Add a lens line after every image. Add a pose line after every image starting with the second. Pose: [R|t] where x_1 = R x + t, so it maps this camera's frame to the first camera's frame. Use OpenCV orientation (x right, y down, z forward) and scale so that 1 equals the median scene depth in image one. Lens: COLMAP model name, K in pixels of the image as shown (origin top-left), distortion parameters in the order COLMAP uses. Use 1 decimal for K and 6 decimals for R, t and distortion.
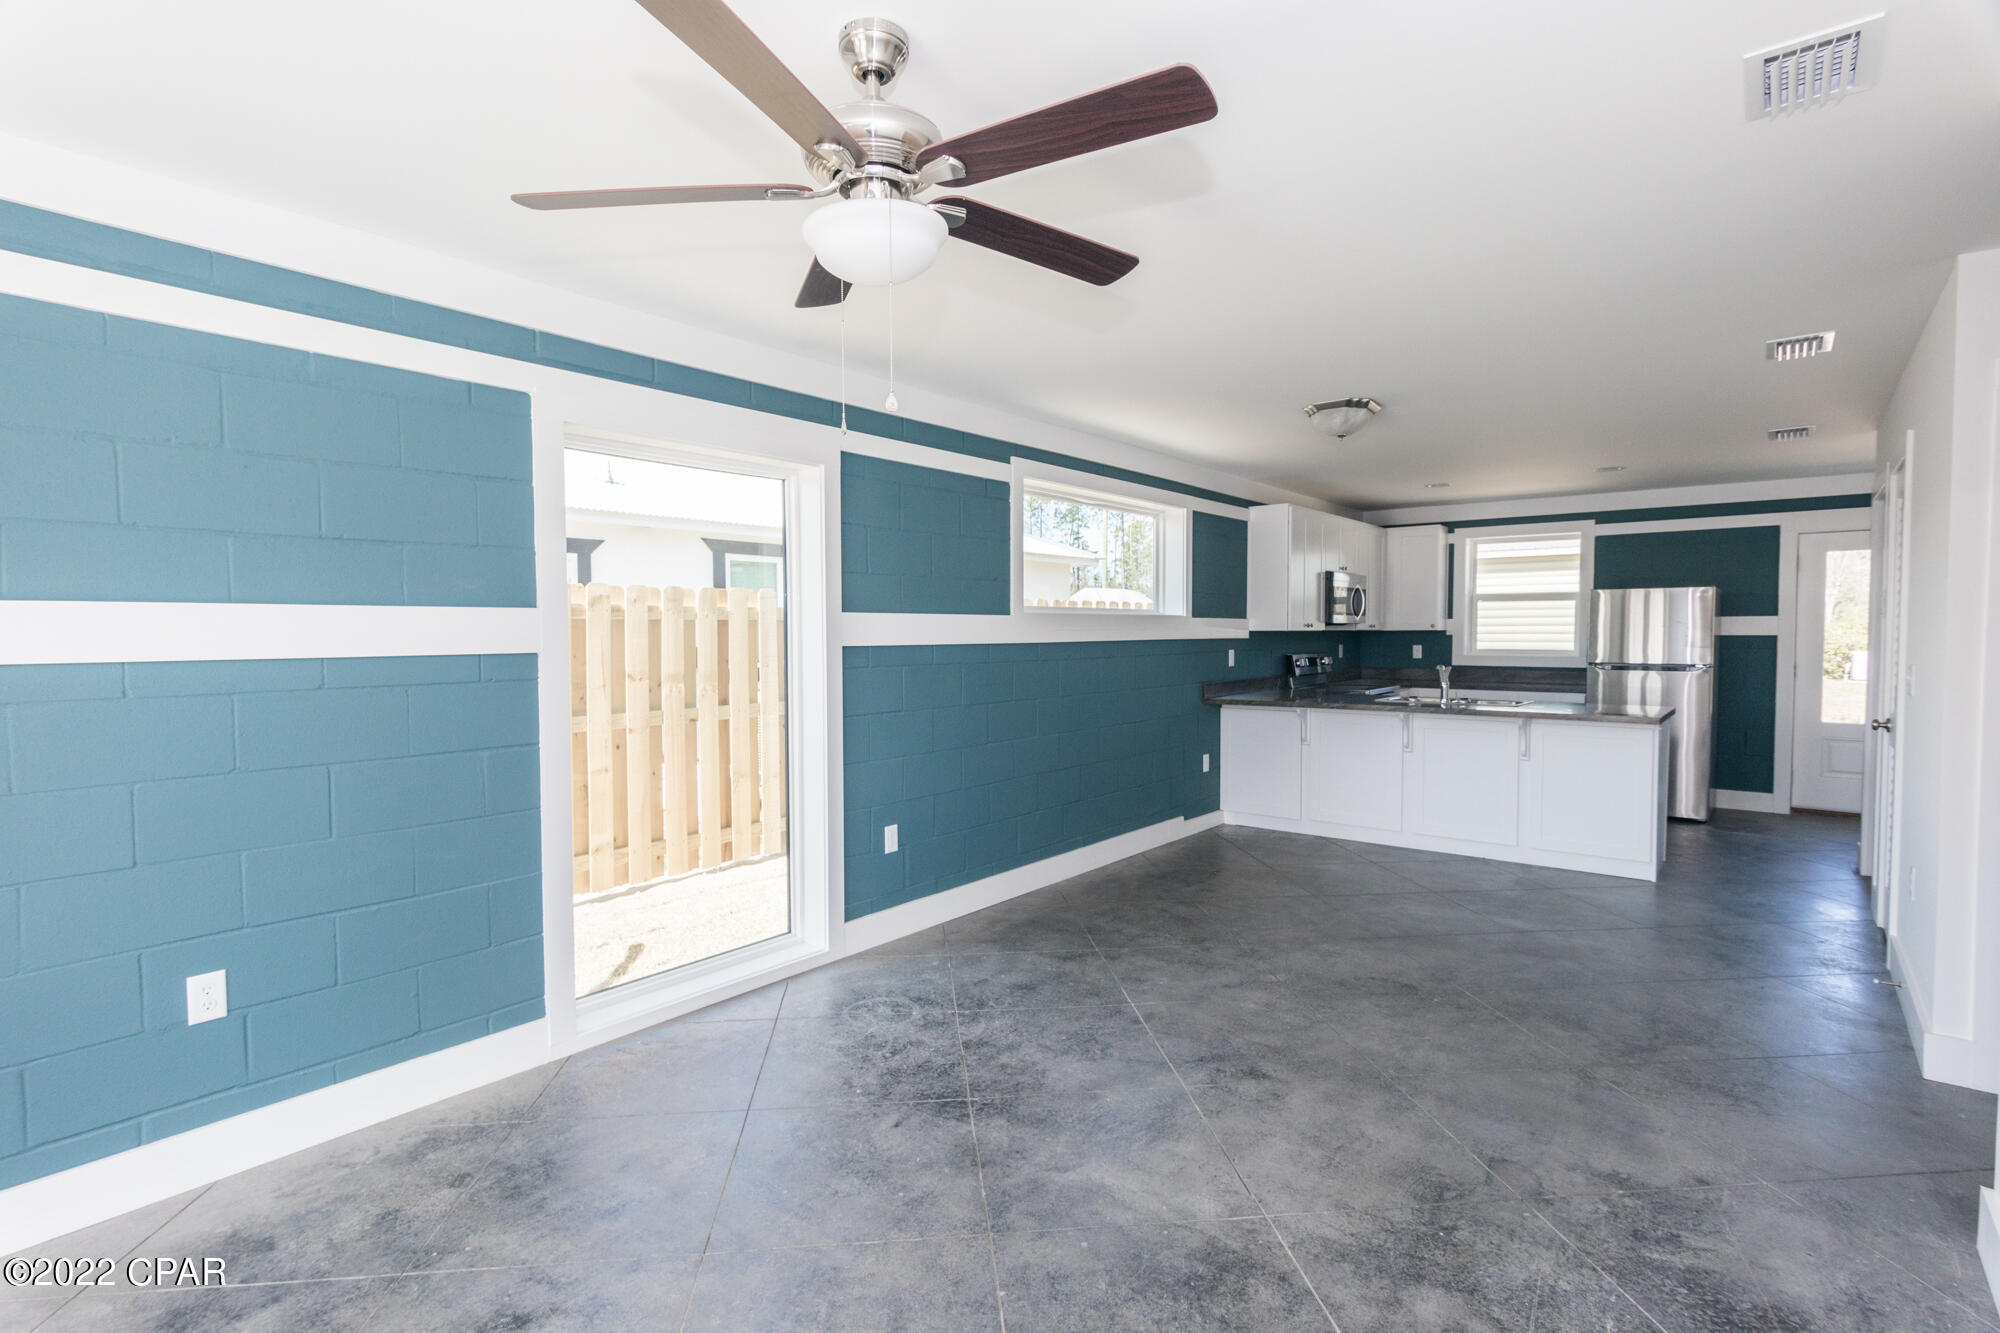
lens RADIAL K [[970.7, 0, 1000.0], [0, 970.7, 666.5], [0, 0, 1]] dist [-0.003925, -0.000470]
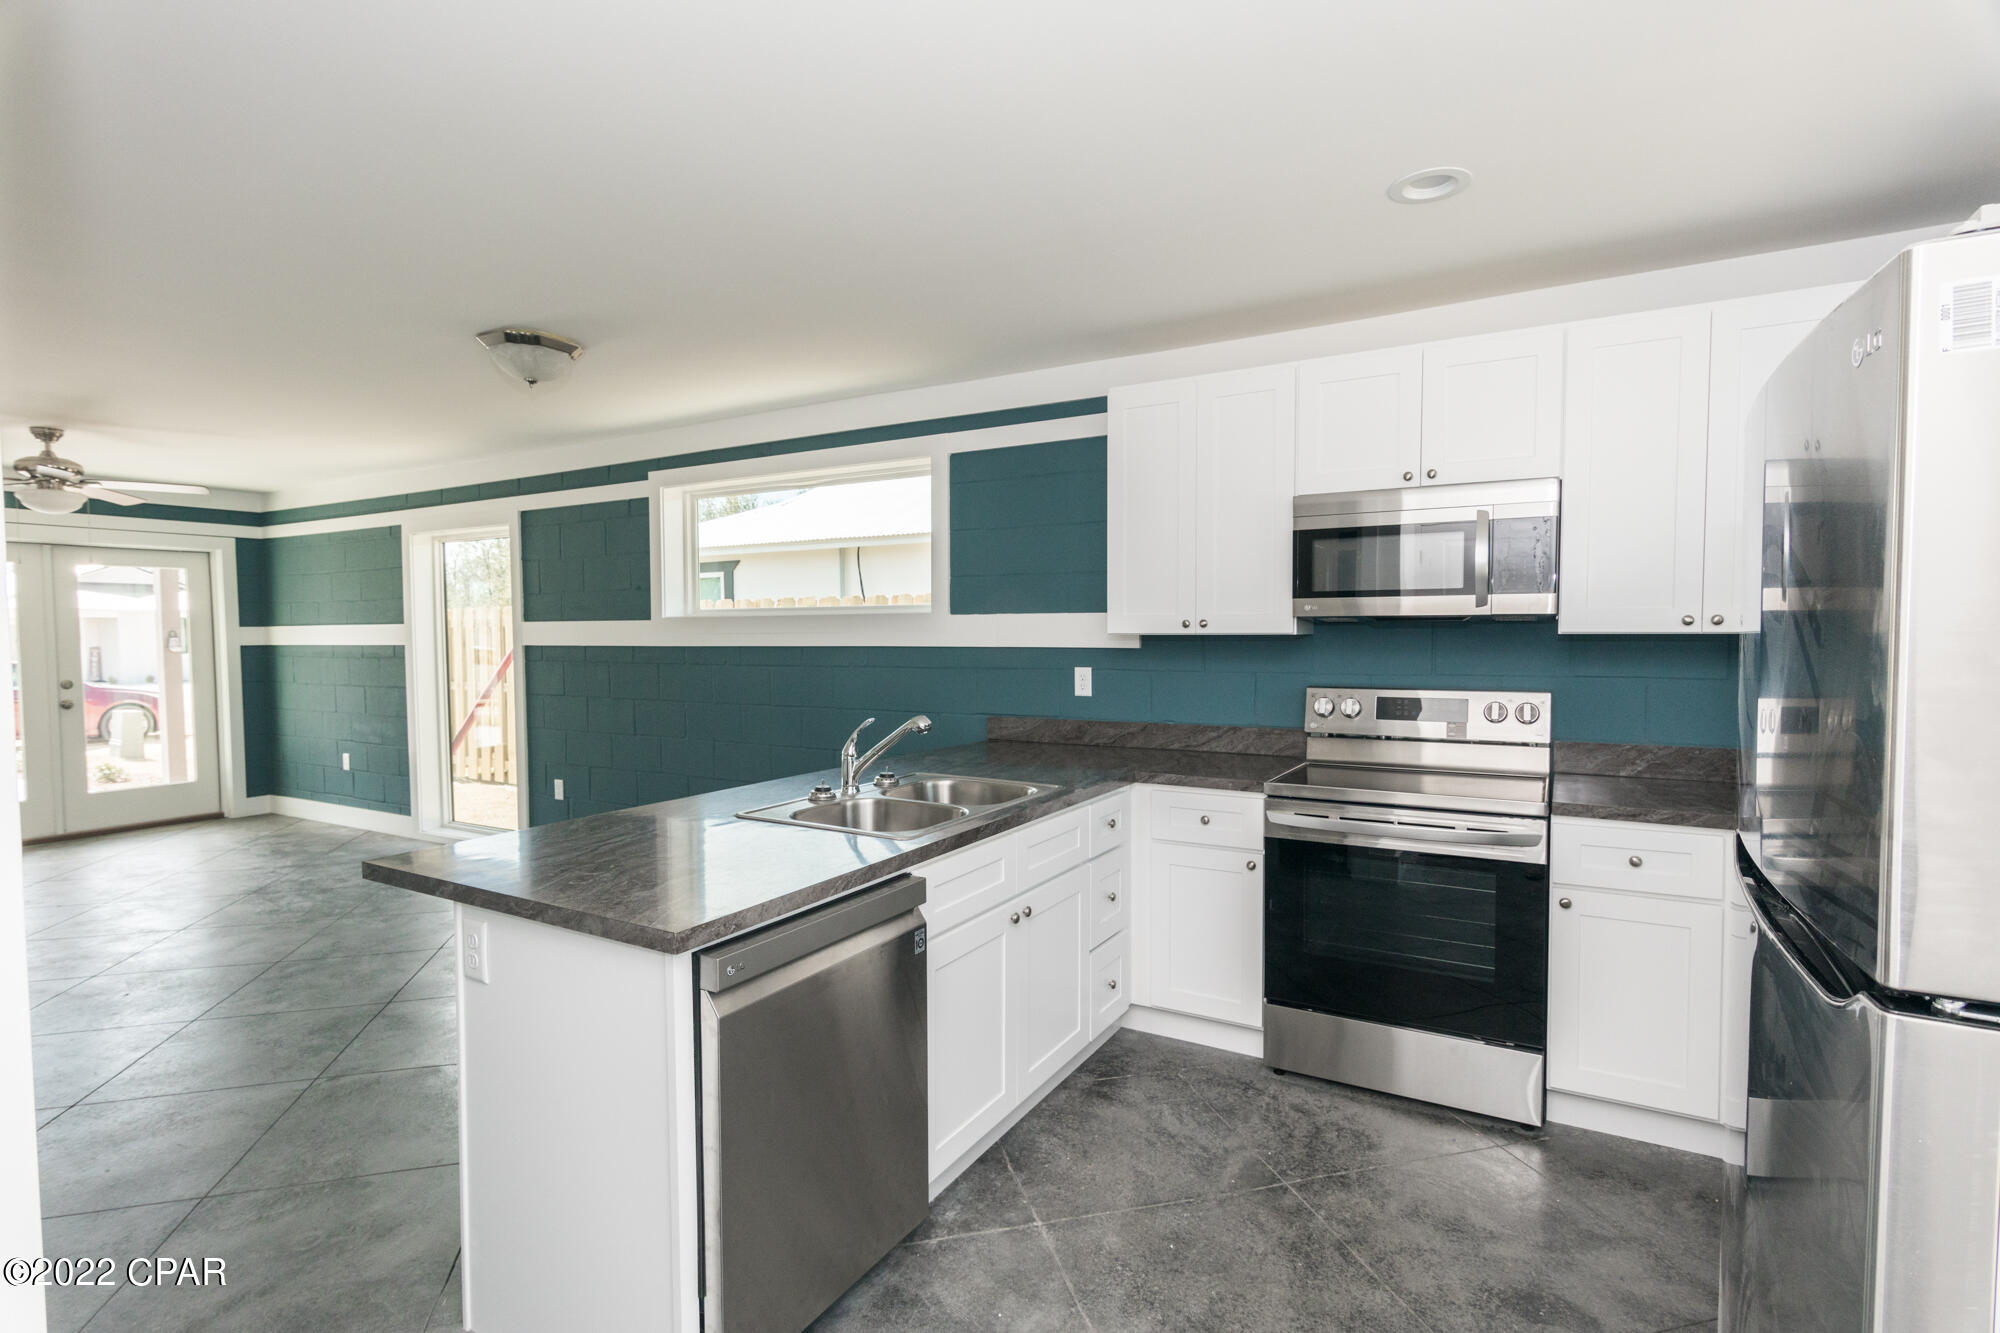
lens RADIAL K [[970.7, 0, 1000.0], [0, 970.7, 666.5], [0, 0, 1]] dist [-0.003925, -0.000470]
pose [[0.146884, 0.032333, -0.988625, 1.138815], [-0.036285, 0.998969, 0.027281, -0.044904], [0.988488, 0.031865, 0.147906, 1.232931]]
